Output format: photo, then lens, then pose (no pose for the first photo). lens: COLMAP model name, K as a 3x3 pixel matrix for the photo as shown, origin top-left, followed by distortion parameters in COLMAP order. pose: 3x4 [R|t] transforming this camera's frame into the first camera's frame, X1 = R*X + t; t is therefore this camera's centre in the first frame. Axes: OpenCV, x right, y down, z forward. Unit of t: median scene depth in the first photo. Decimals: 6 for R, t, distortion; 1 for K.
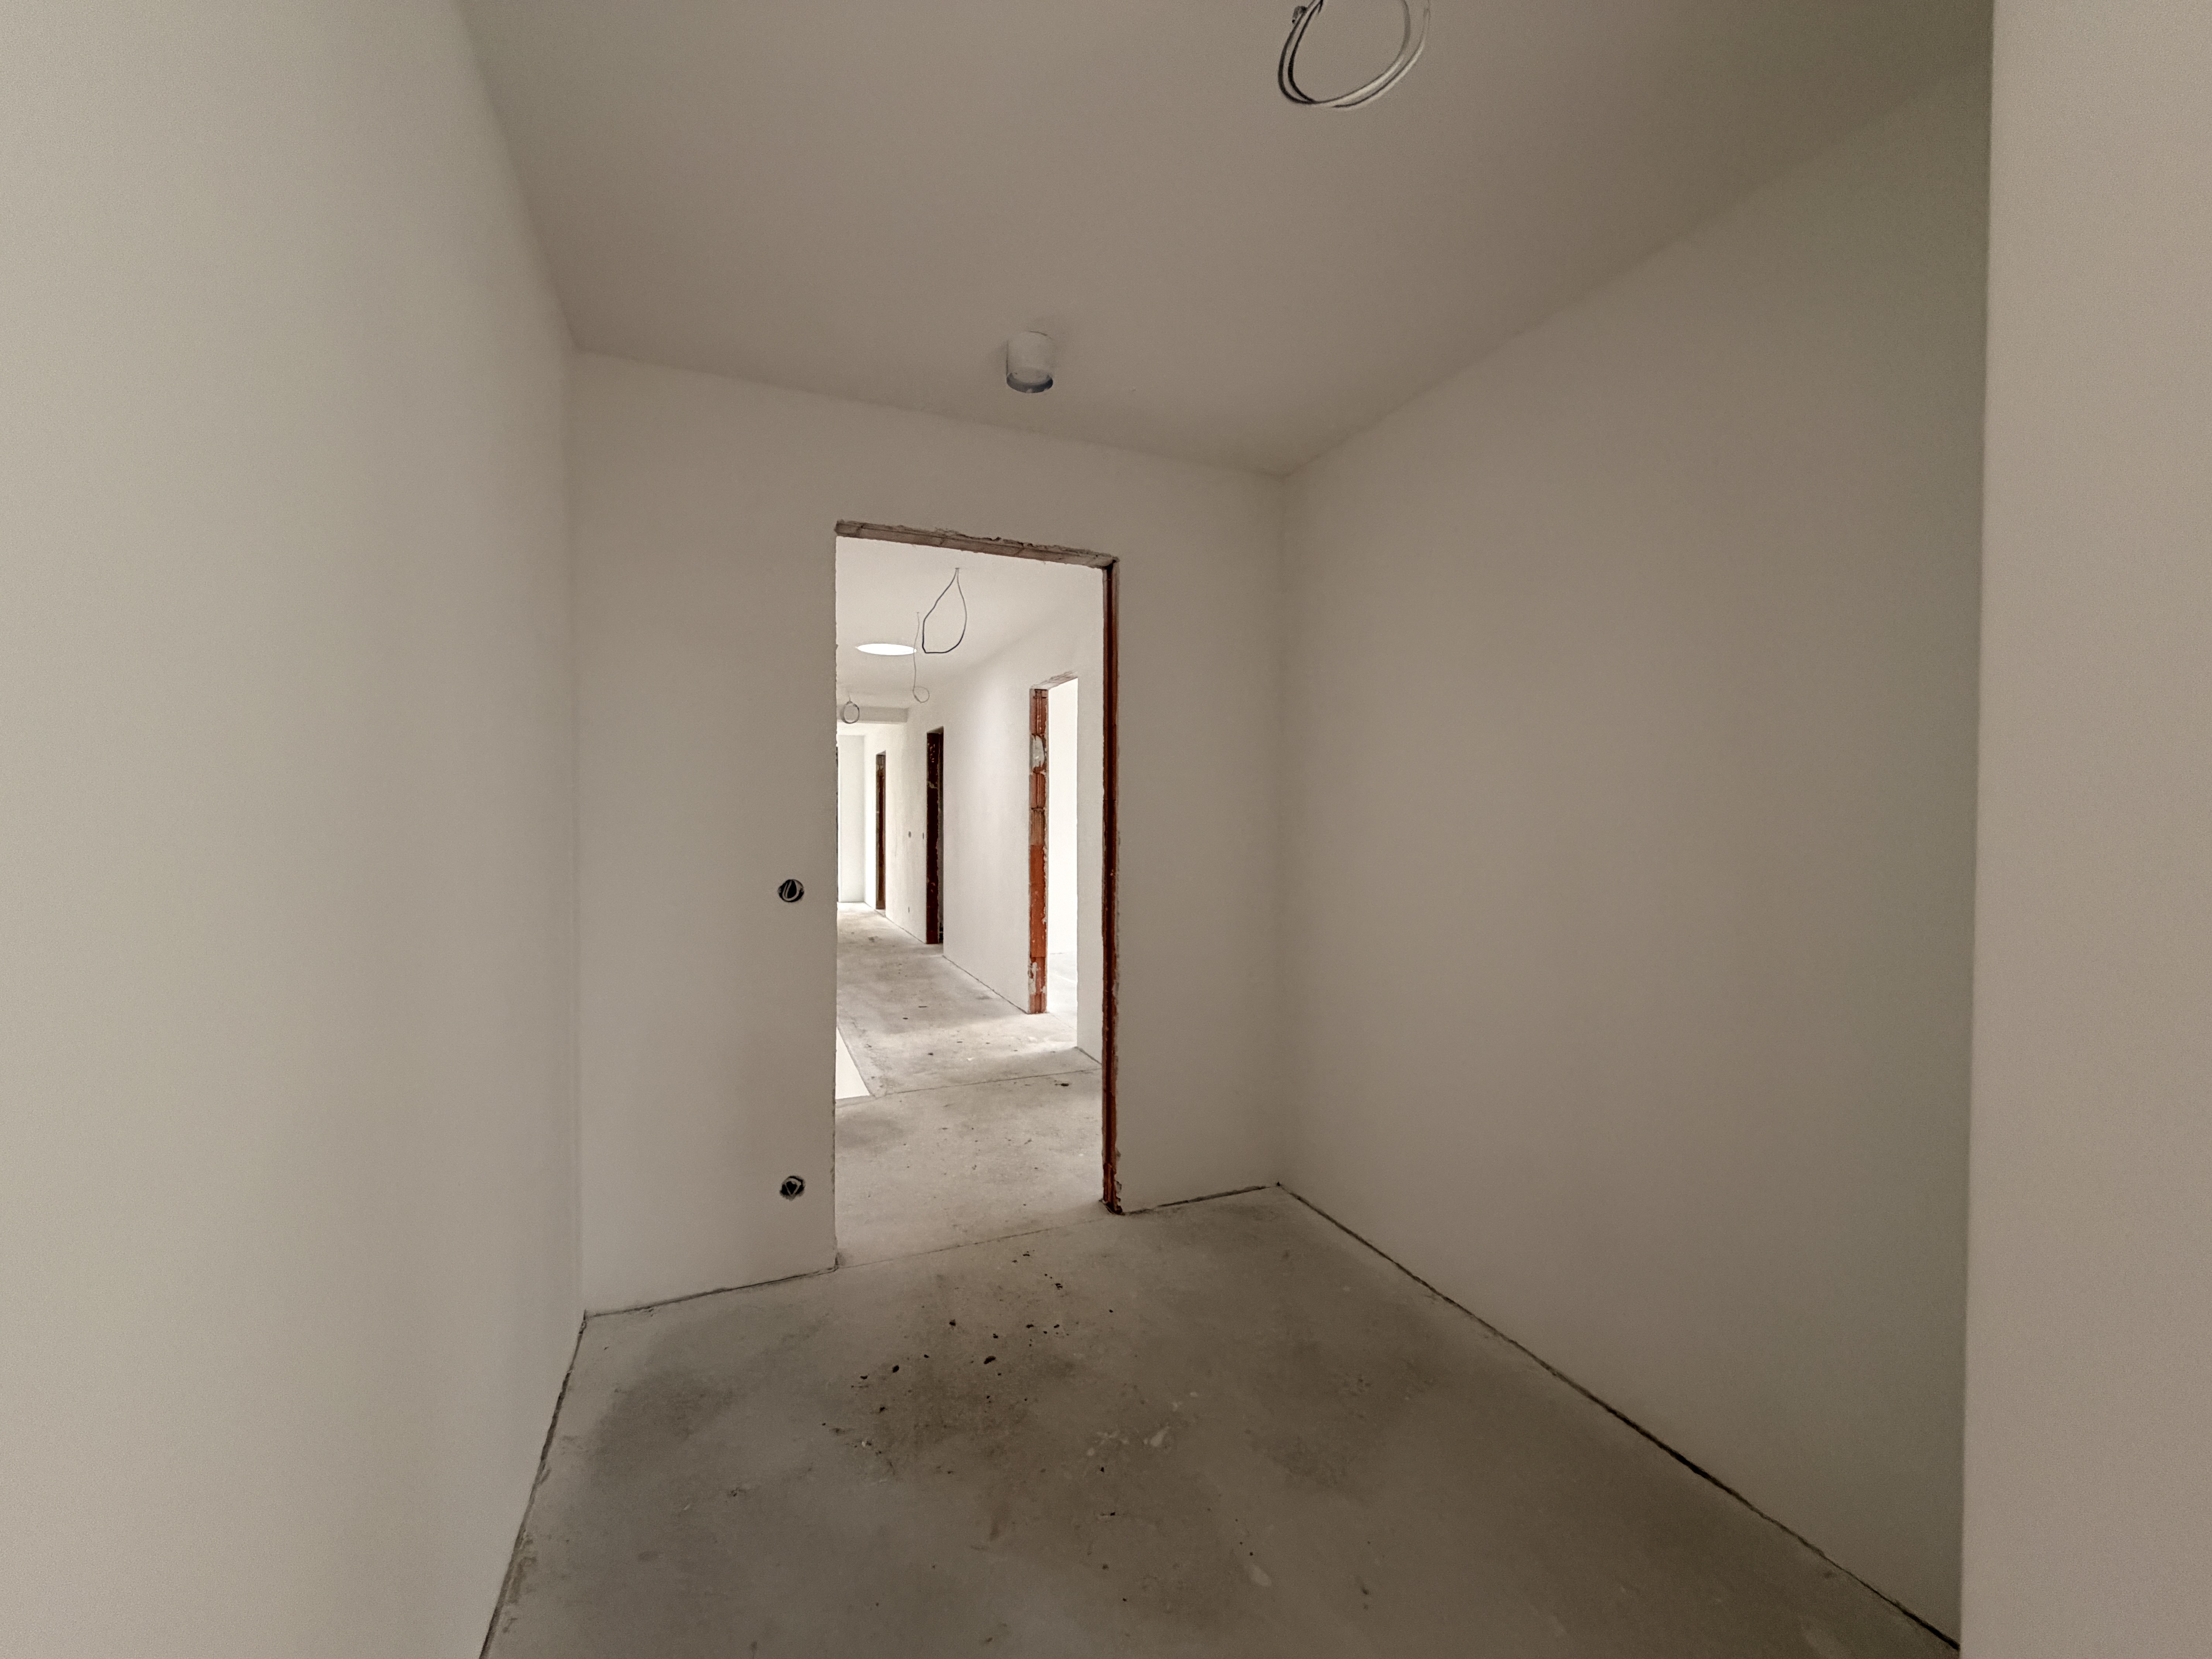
lens RADIAL K [[884.7, 0, 1113.4], [0, 884.7, 819.2], [0, 0, 1]] dist [0.001068, -0.000176]
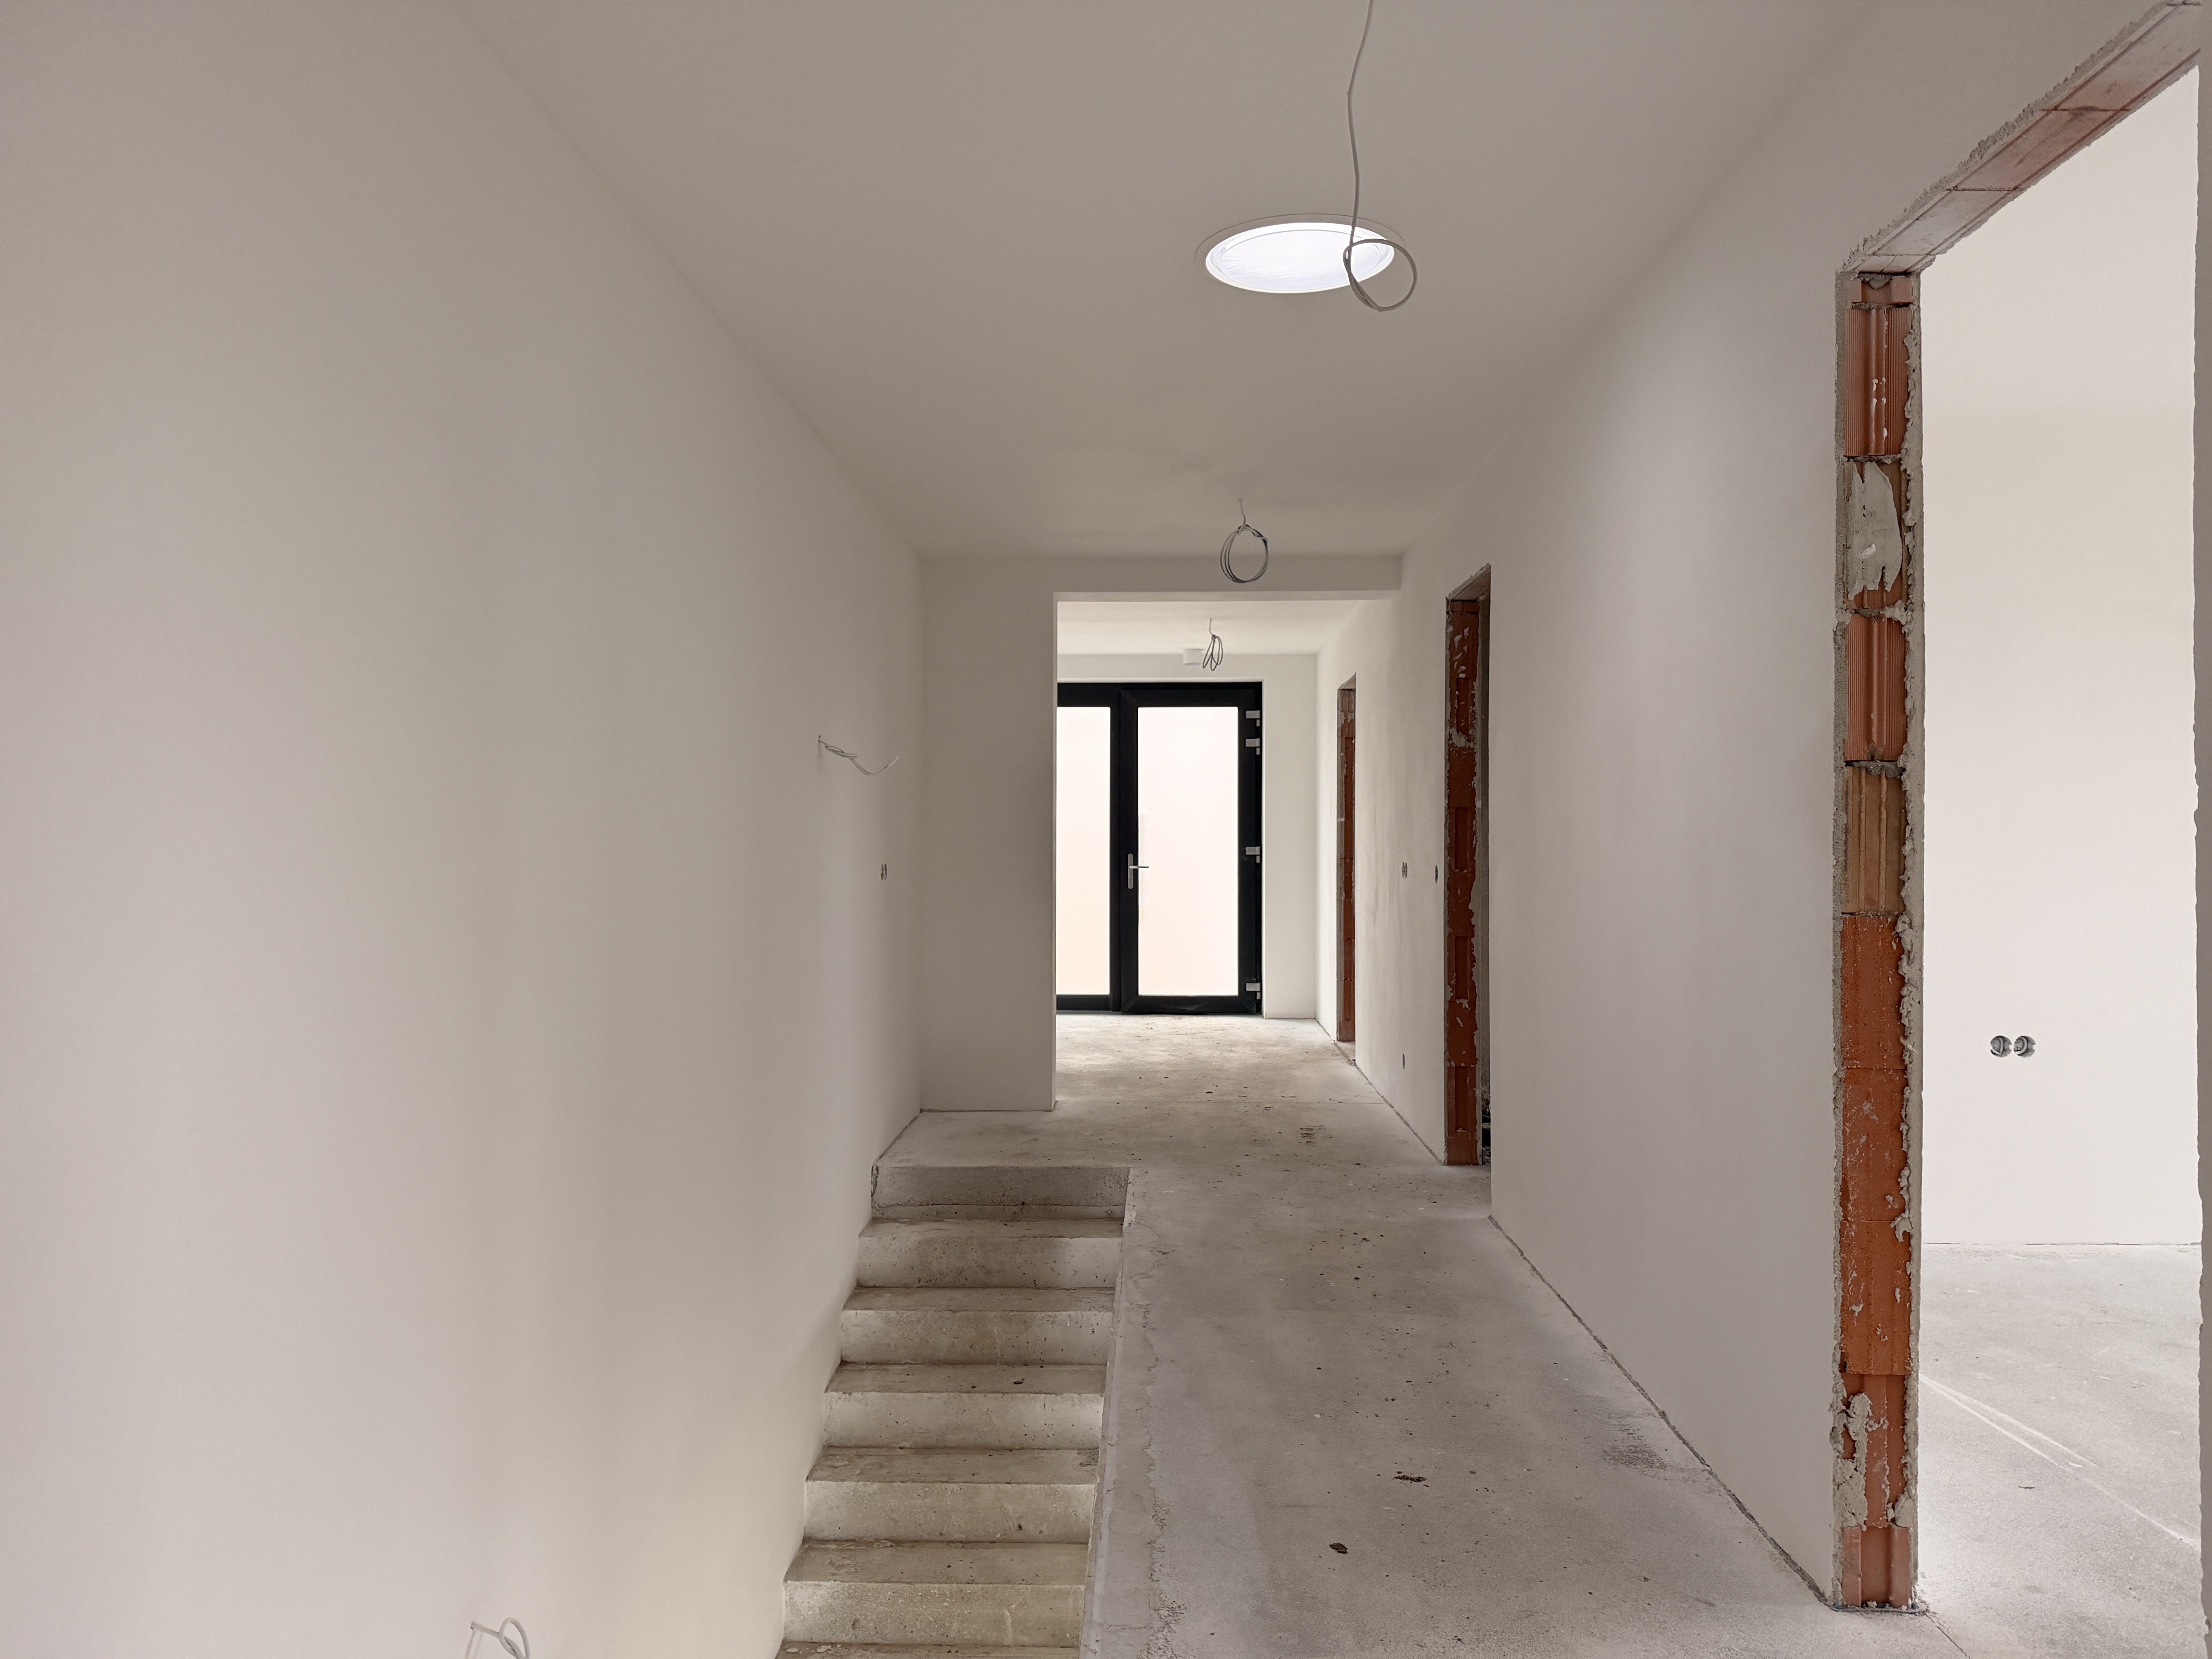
lens RADIAL K [[1561.0, 0, 1110.3], [0, 1561.0, 826.7], [0, 0, 1]] dist [0.034028, -0.035289]
pose [[0.907623, -0.003203, -0.419775, -0.076748], [-0.002035, 0.999926, -0.012029, 0.009164], [0.419782, 0.011773, 0.907549, 0.421381]]
